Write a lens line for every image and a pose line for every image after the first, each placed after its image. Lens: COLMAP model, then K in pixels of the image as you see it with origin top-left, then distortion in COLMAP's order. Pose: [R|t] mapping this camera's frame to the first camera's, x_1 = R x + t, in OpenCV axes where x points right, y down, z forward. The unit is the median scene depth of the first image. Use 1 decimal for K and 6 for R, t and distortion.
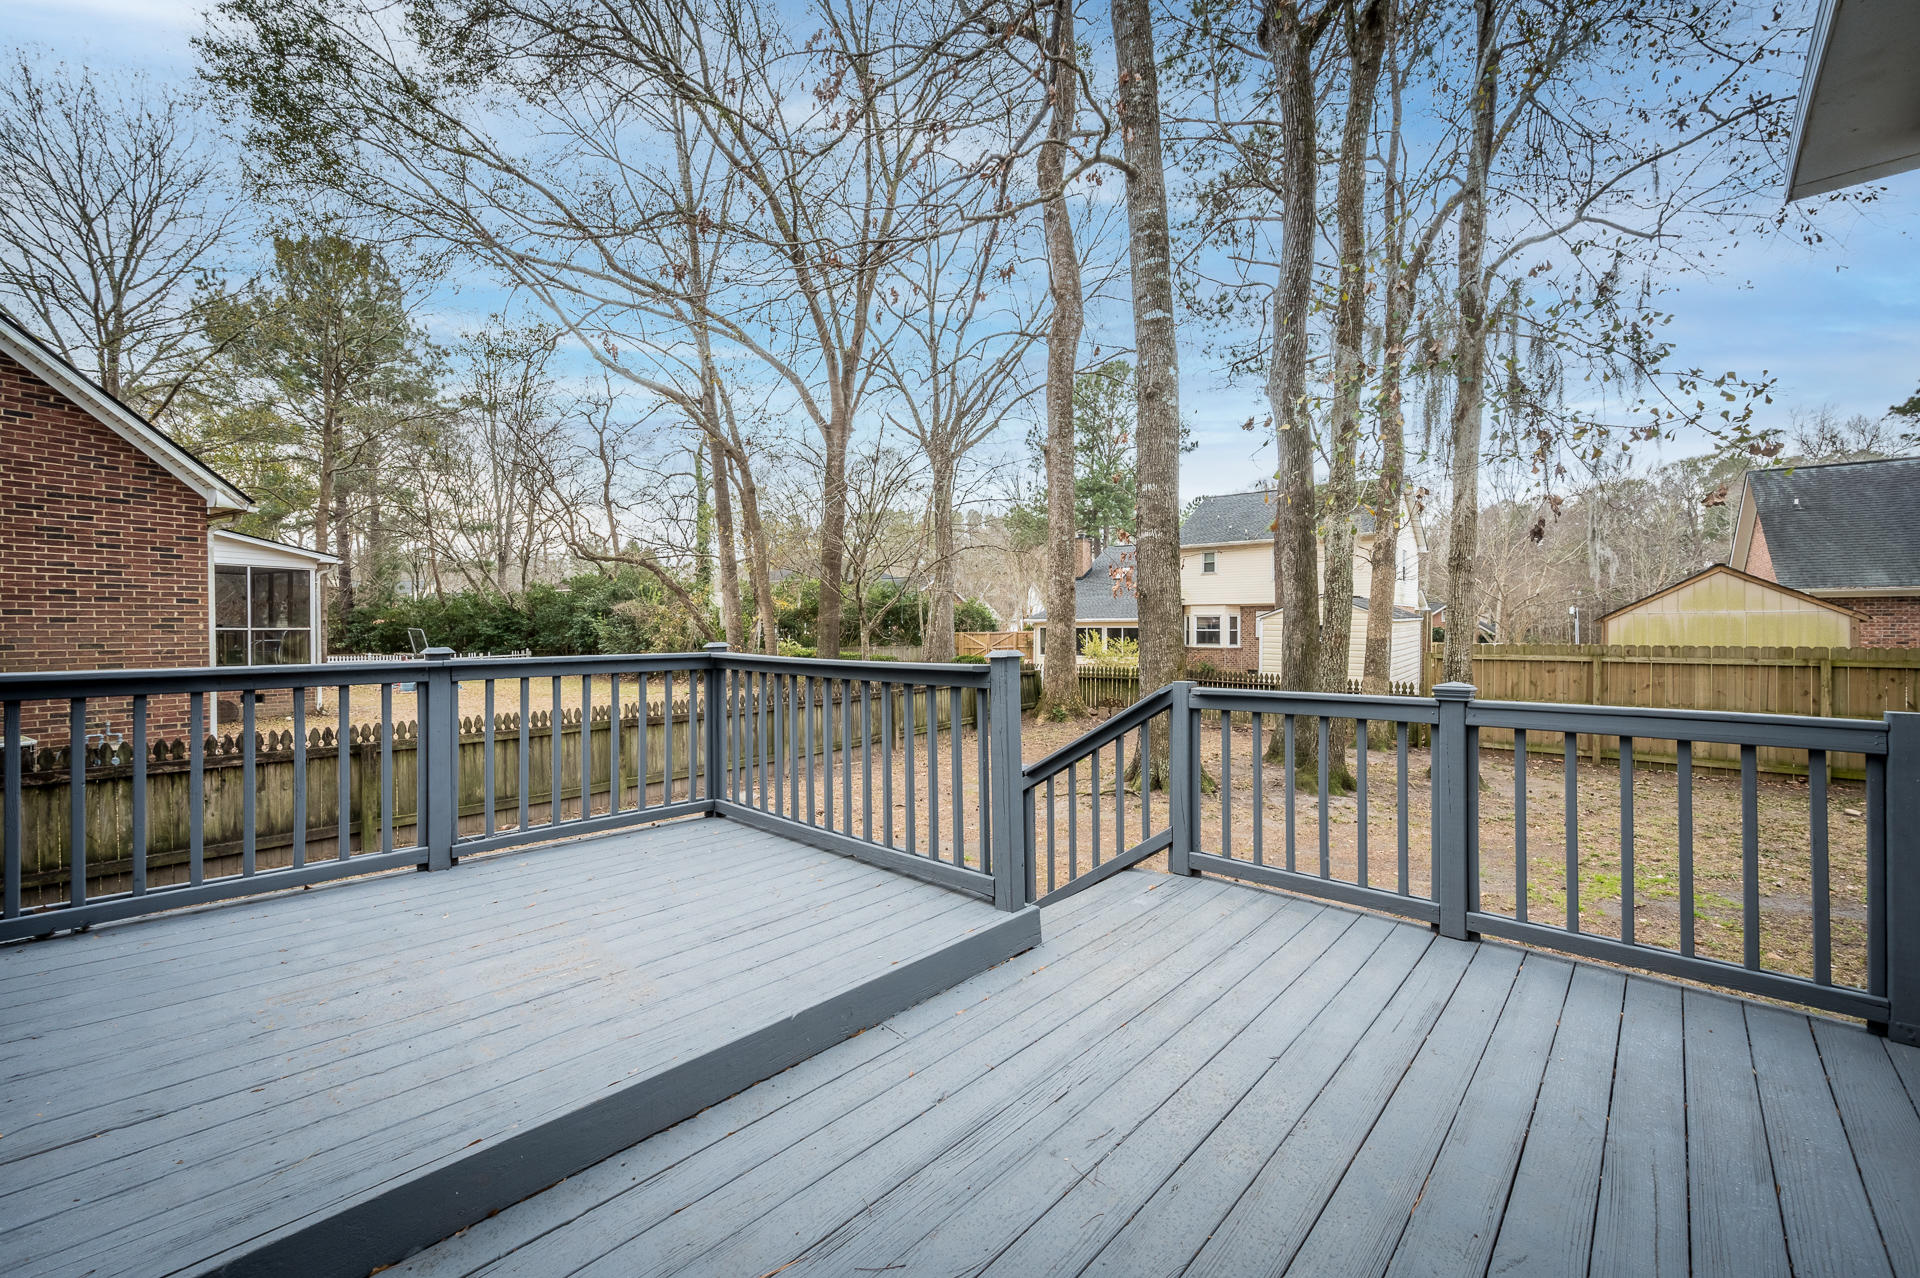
lens RADIAL K [[766.1, 0, 968.2], [0, 766.1, 637.6], [0, 0, 1]] dist [-0.001217, 0.000265]
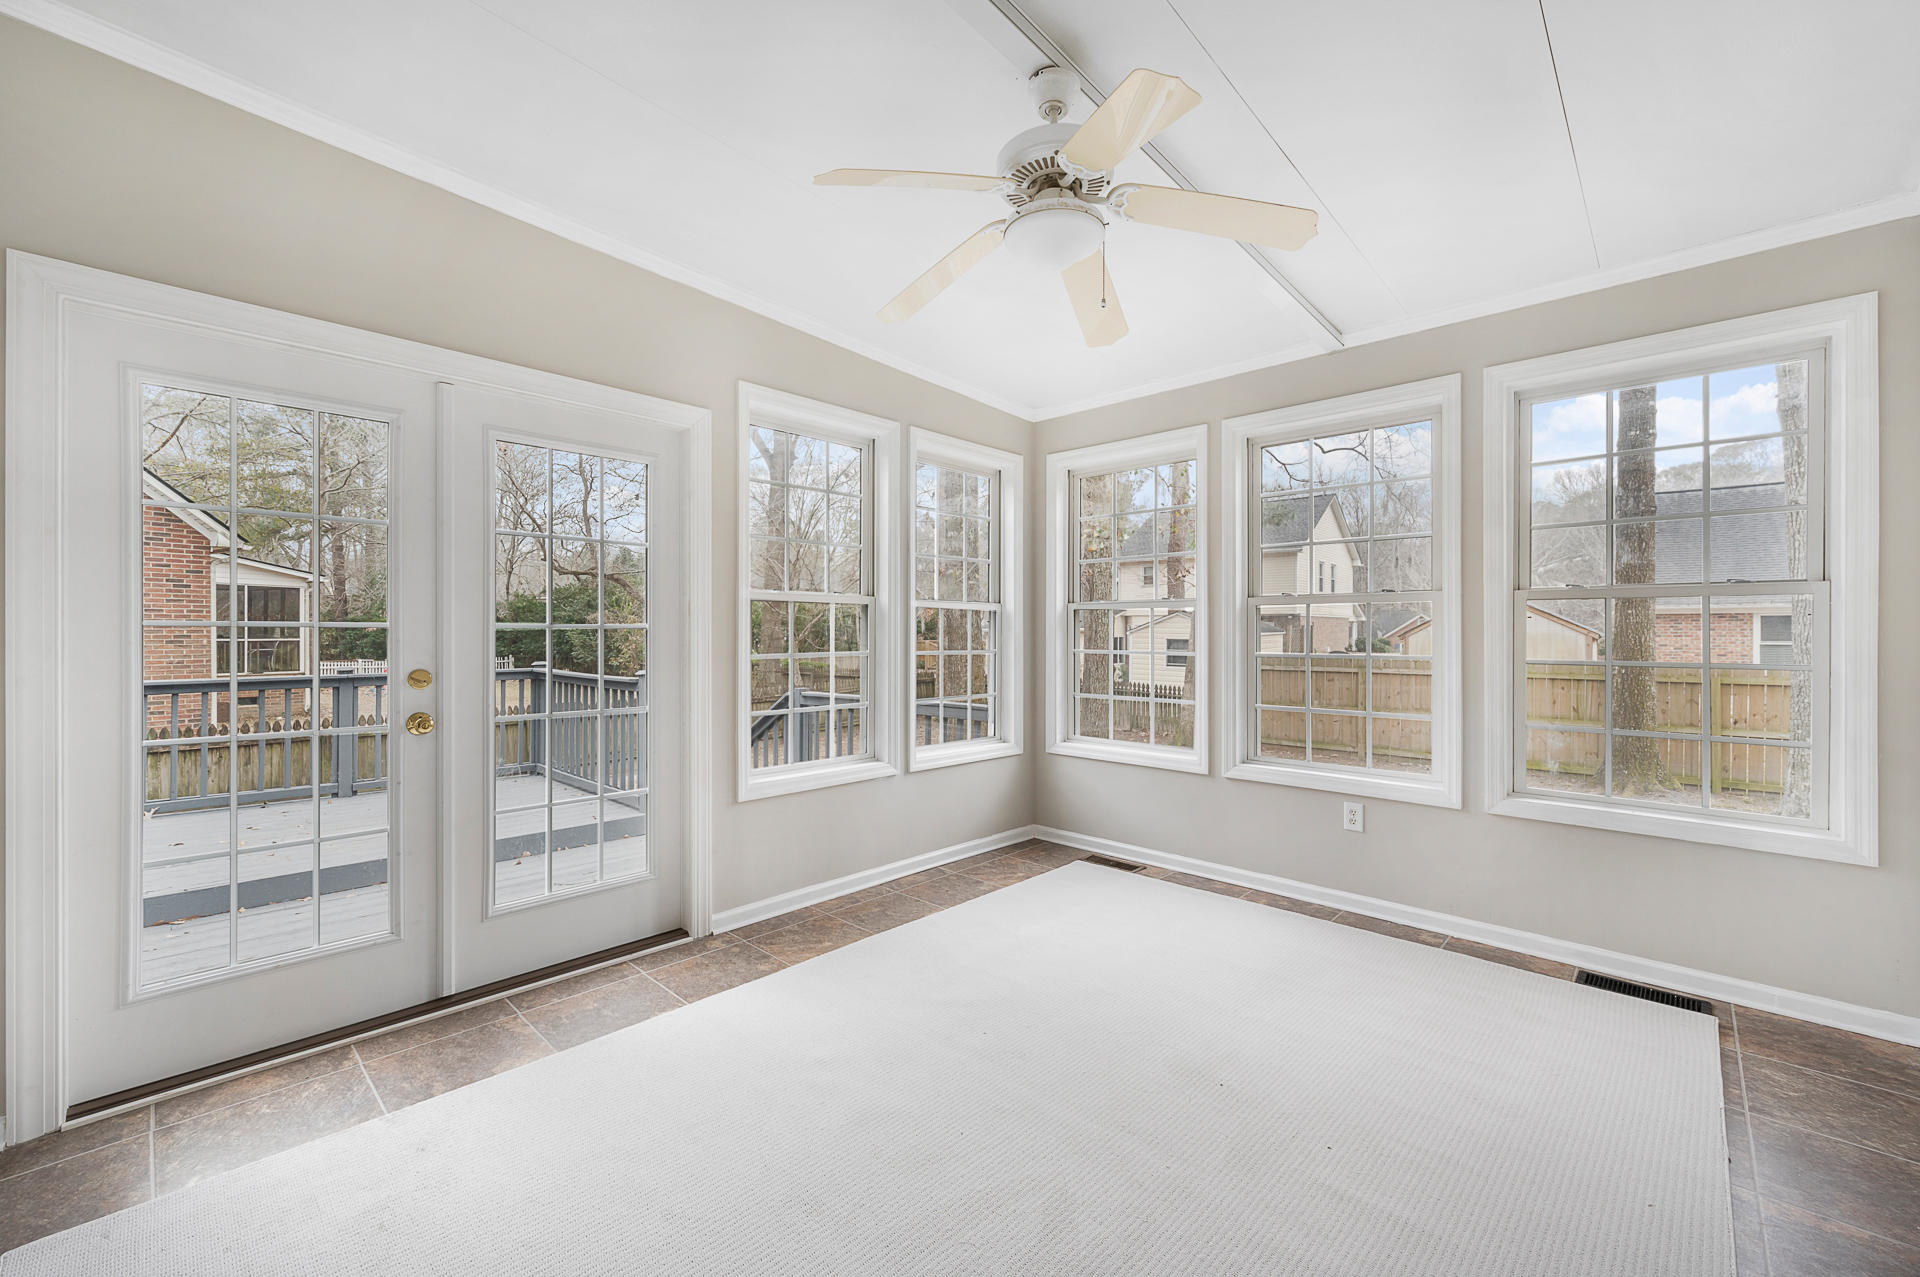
lens RADIAL K [[766.1, 0, 953.1], [0, 766.1, 639.7], [0, 0, 1]] dist [-0.001217, 0.000265]
pose [[0.999933, 0.001990, -0.011398, 0.093410], [-0.002059, 0.999980, -0.006045, -0.005389], [0.011386, 0.006068, 0.999917, -0.094516]]
